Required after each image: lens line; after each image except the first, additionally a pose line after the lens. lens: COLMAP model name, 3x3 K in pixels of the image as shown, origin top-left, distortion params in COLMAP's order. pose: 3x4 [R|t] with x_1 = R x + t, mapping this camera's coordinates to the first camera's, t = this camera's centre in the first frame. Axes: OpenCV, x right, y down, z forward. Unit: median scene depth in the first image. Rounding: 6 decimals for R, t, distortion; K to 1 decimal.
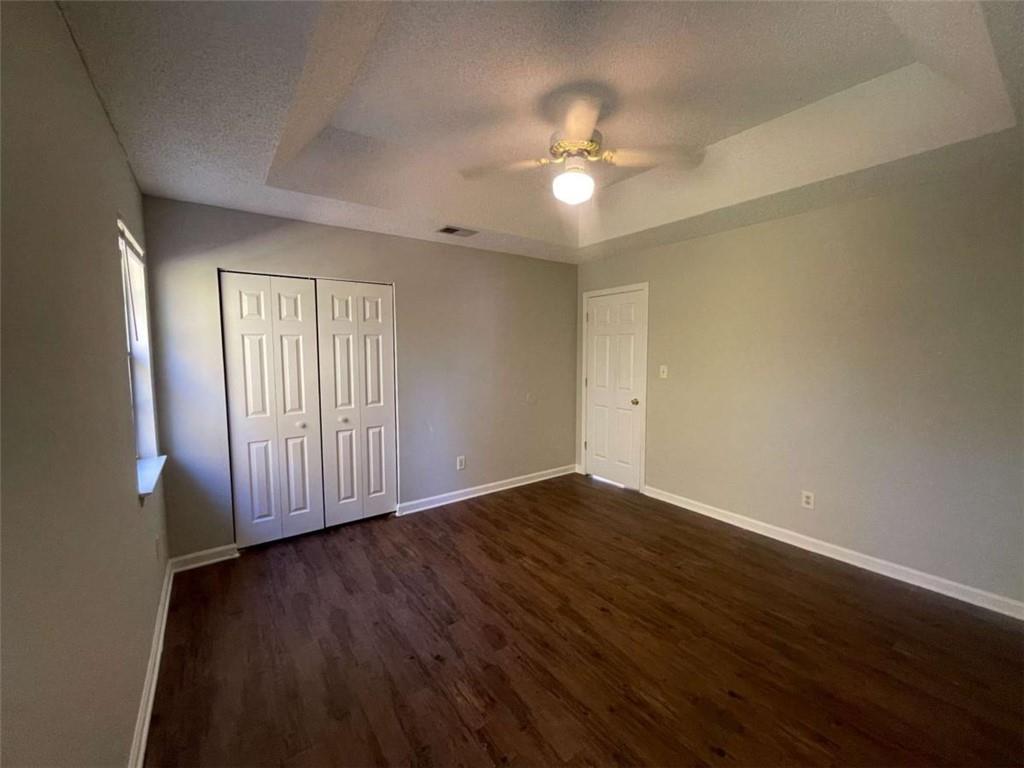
lens RADIAL K [[412.5, 0, 514.9], [0, 412.5, 378.6], [0, 0, 1]] dist [-0.002646, -0.000837]
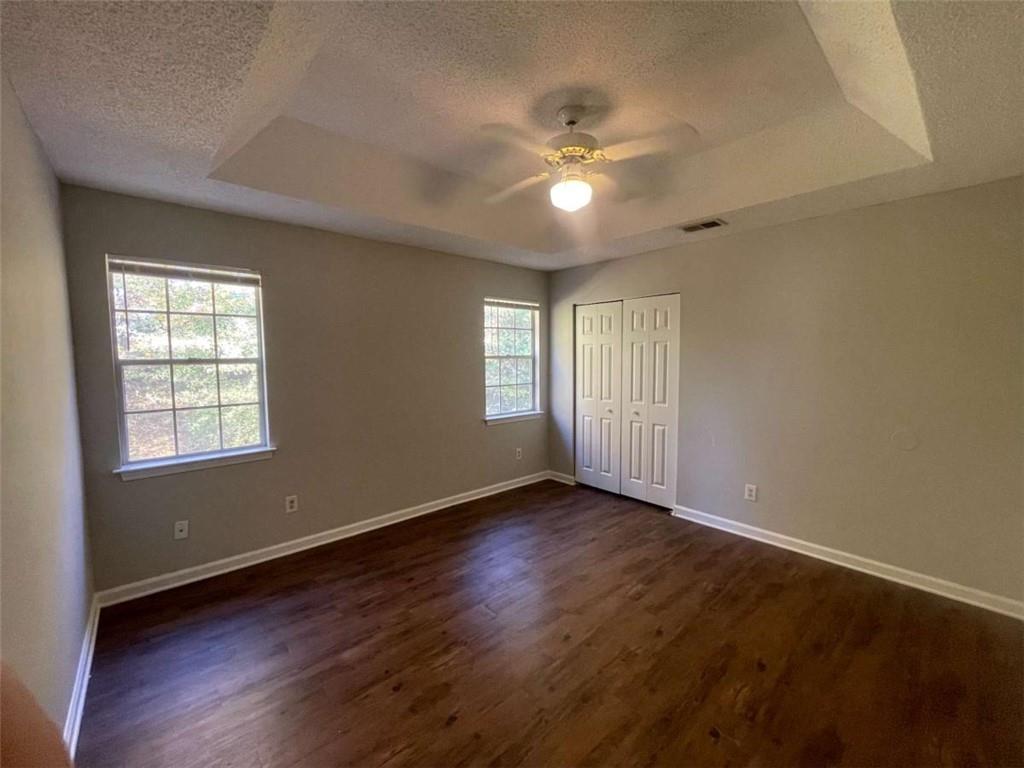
lens RADIAL K [[412.5, 0, 513.8], [0, 412.5, 382.2], [0, 0, 1]] dist [-0.002646, -0.000837]
pose [[0.095758, 0.071059, -0.992865, 0.778263], [-0.067653, 0.995607, 0.064731, -0.044830], [0.993103, 0.060972, 0.100145, 0.541933]]
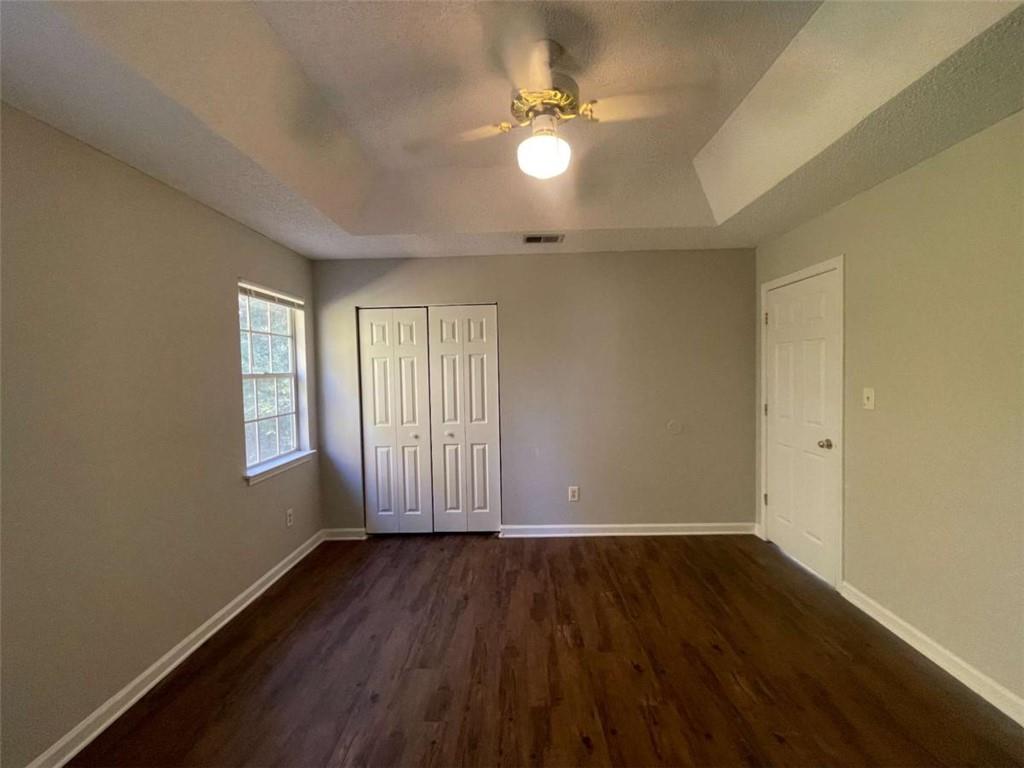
lens RADIAL K [[412.5, 0, 513.4], [0, 412.5, 382.2], [0, 0, 1]] dist [-0.002646, -0.000837]
pose [[0.793201, 0.006013, -0.608930, 0.383511], [-0.025615, 0.999396, -0.023499, -0.015335], [0.608421, 0.034237, 0.792876, 0.257793]]
